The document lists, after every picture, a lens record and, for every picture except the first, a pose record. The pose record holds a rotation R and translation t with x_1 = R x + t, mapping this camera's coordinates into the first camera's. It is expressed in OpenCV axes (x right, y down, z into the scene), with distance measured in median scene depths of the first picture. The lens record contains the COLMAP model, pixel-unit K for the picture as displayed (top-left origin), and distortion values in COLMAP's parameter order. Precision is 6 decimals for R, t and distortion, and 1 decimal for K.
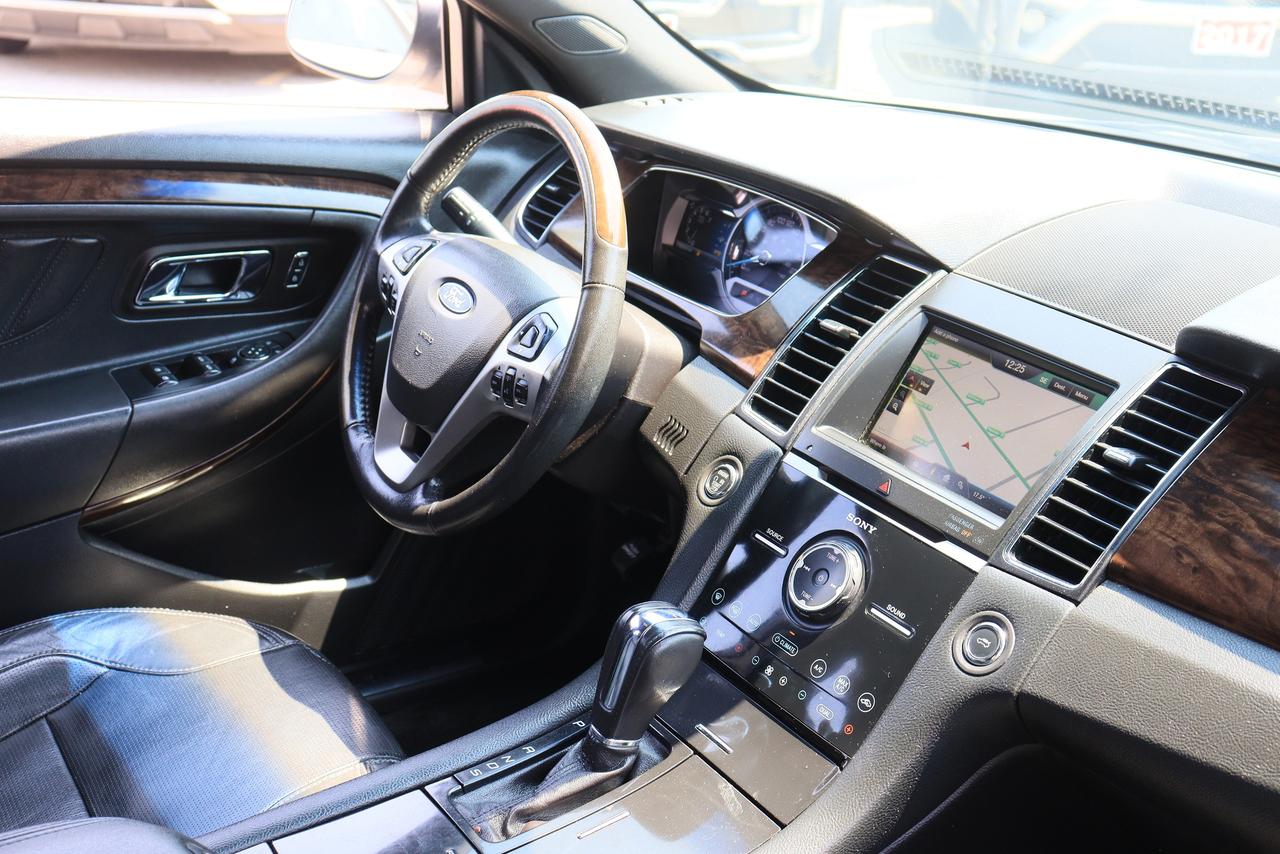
lens RADIAL K [[1606.9, 0, 640.0], [0, 1606.9, 427.0], [0, 0, 1]] dist [-0.008170, -0.004397]
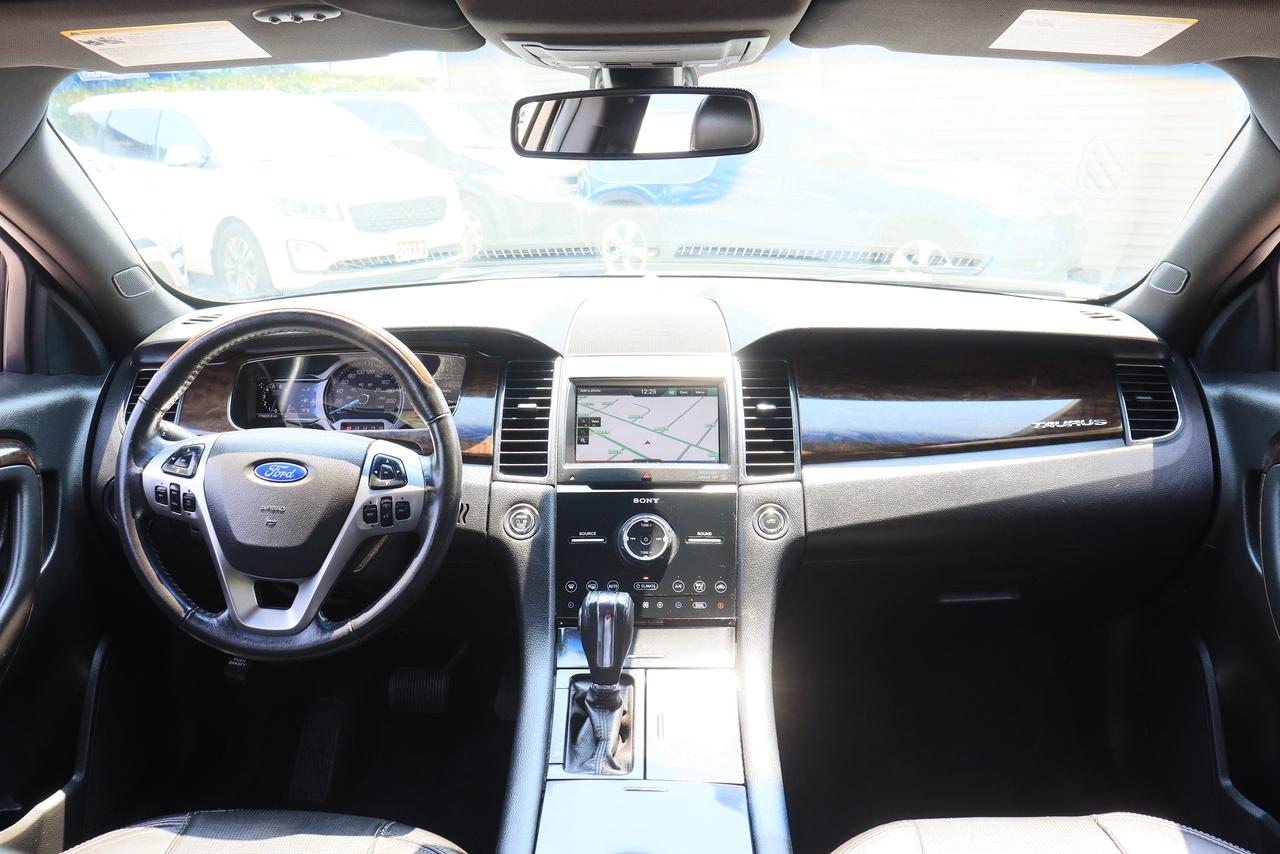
lens RADIAL K [[1109.2, 0, 640.0], [0, 1109.2, 427.0], [0, 0, 1]] dist [-0.091246, -0.004520]
pose [[0.553602, -0.268456, 0.788325, -0.703807], [0.333350, 0.938906, 0.085639, -0.104663], [-0.763153, 0.215378, 0.609270, 0.280865]]
